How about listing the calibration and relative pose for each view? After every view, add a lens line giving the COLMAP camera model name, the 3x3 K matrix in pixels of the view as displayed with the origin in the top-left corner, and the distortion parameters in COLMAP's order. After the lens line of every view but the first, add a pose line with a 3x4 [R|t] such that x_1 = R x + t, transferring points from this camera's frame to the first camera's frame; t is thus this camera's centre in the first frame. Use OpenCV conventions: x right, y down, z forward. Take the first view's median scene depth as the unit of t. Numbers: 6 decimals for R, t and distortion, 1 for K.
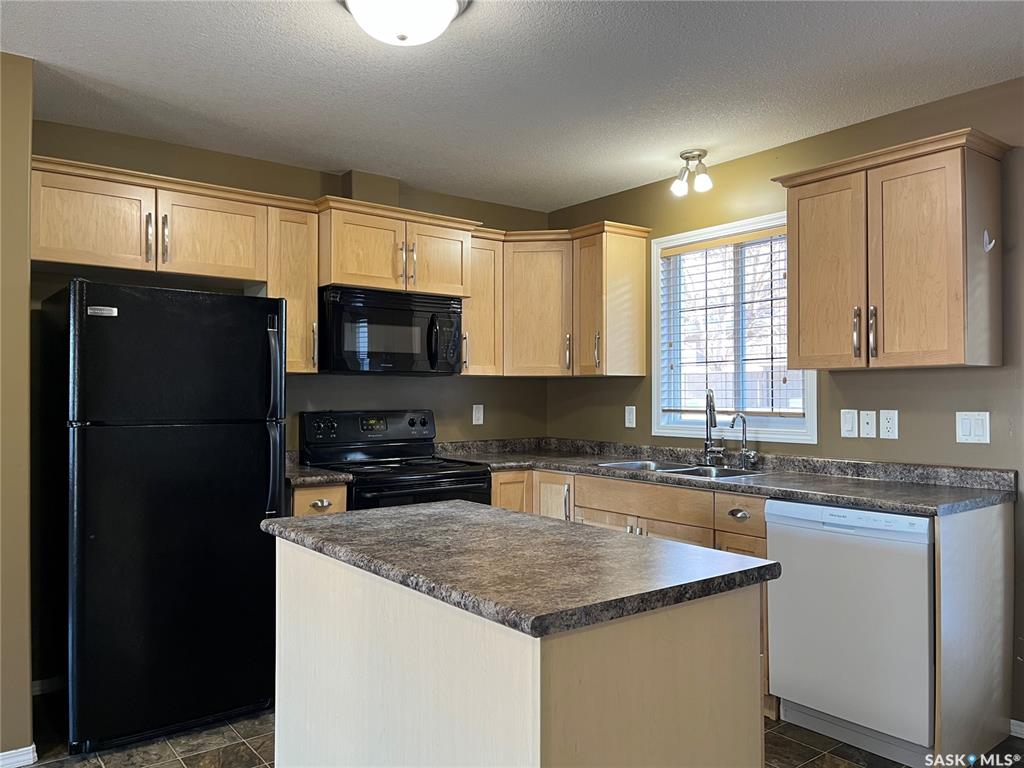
lens RADIAL K [[771.9, 0, 518.6], [0, 771.9, 385.5], [0, 0, 1]] dist [0.059966, -0.084218]
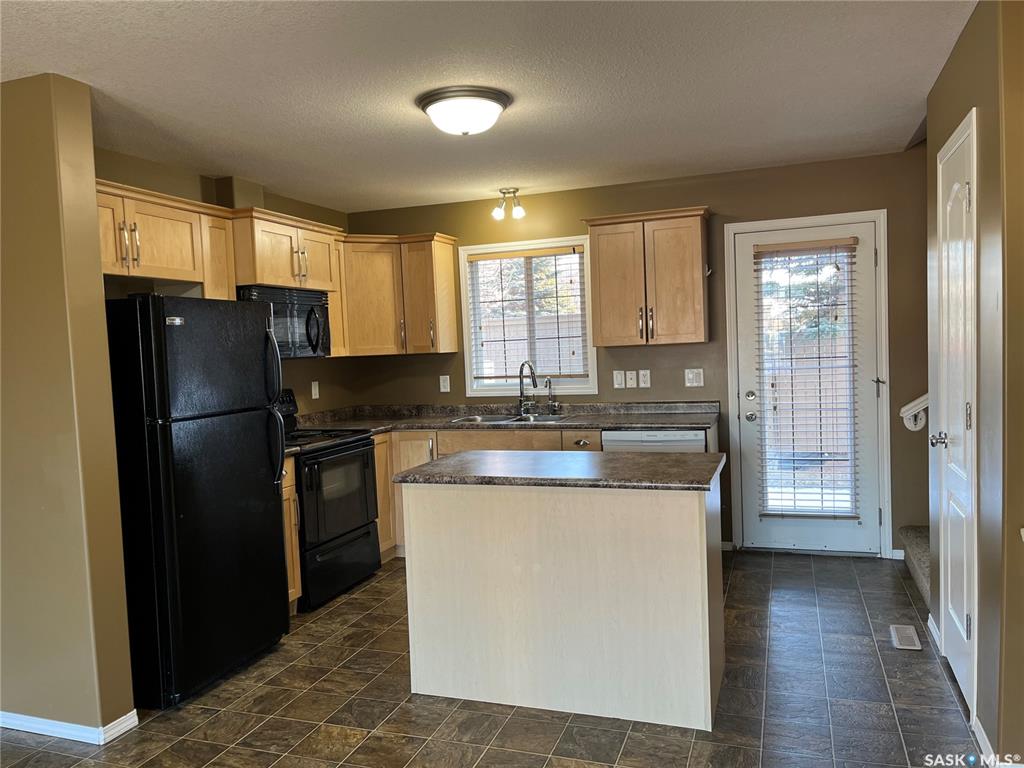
lens RADIAL K [[771.9, 0, 518.6], [0, 771.9, 385.5], [0, 0, 1]] dist [0.059966, -0.084218]
pose [[0.836752, -0.063910, 0.543840, -0.519501], [0.034749, 0.997361, 0.063742, -0.039508], [-0.546479, -0.034438, 0.836764, -0.163647]]
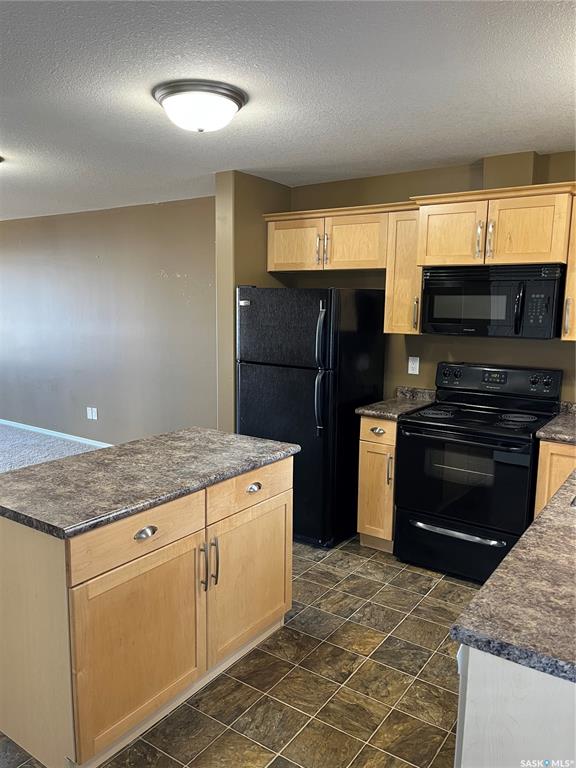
lens RADIAL K [[579.0, 0, 298.0], [0, 579.0, 387.6], [0, 0, 1]] dist [0.059966, -0.084218]
pose [[0.313136, 0.142315, -0.938985, 0.595872], [-0.007678, 0.989056, 0.147343, -0.068694], [0.949677, -0.038928, 0.310802, 0.477190]]
